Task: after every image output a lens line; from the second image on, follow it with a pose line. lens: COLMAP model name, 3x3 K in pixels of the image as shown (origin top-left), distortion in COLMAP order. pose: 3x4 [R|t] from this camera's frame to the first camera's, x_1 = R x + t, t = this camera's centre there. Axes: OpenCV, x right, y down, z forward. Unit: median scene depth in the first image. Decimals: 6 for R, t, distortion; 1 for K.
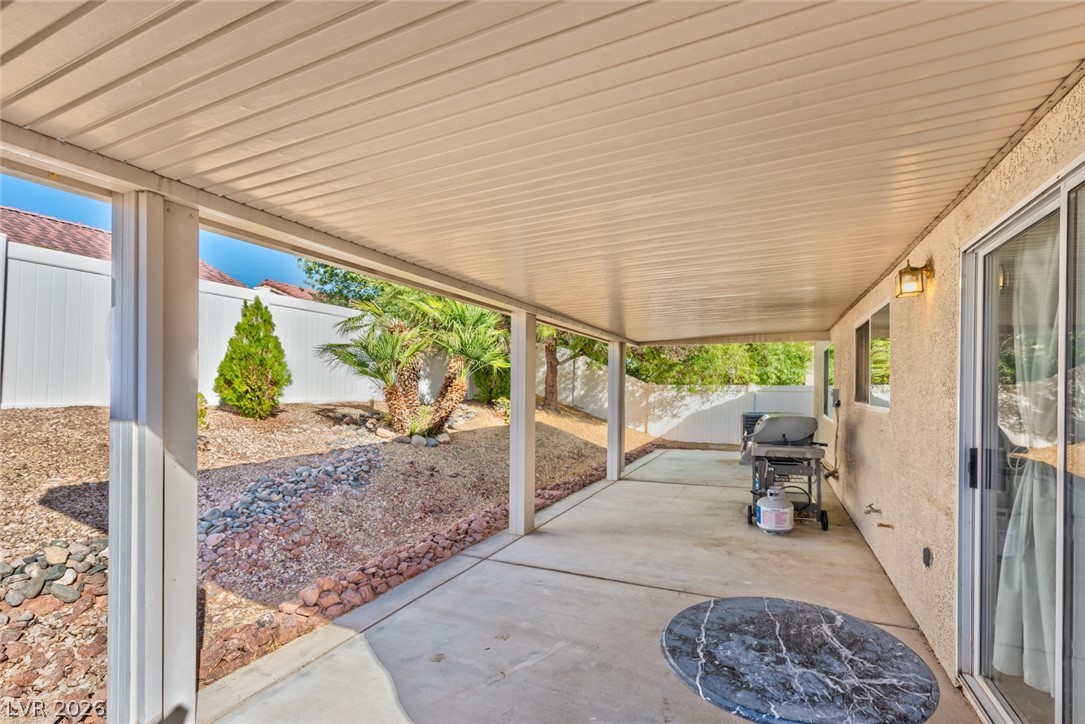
lens RADIAL K [[422.5, 0, 542.1], [0, 422.5, 393.1], [0, 0, 1]] dist [0.003149, 0.000114]
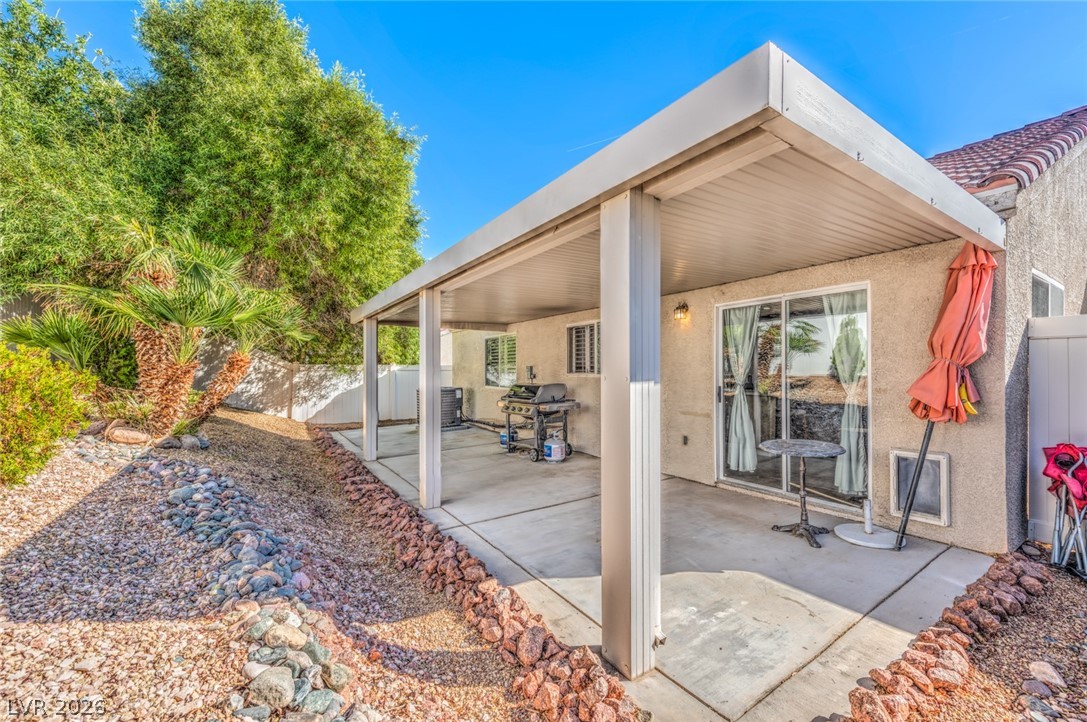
lens RADIAL K [[429.7, 0, 543.0], [0, 429.7, 367.1], [0, 0, 1]] dist [-0.001131, -0.000016]
pose [[0.574681, -0.001429, 0.818376, -0.187355], [0.014539, 0.999858, -0.008464, 0.002631], [-0.818248, 0.016763, 0.574621, 0.046939]]
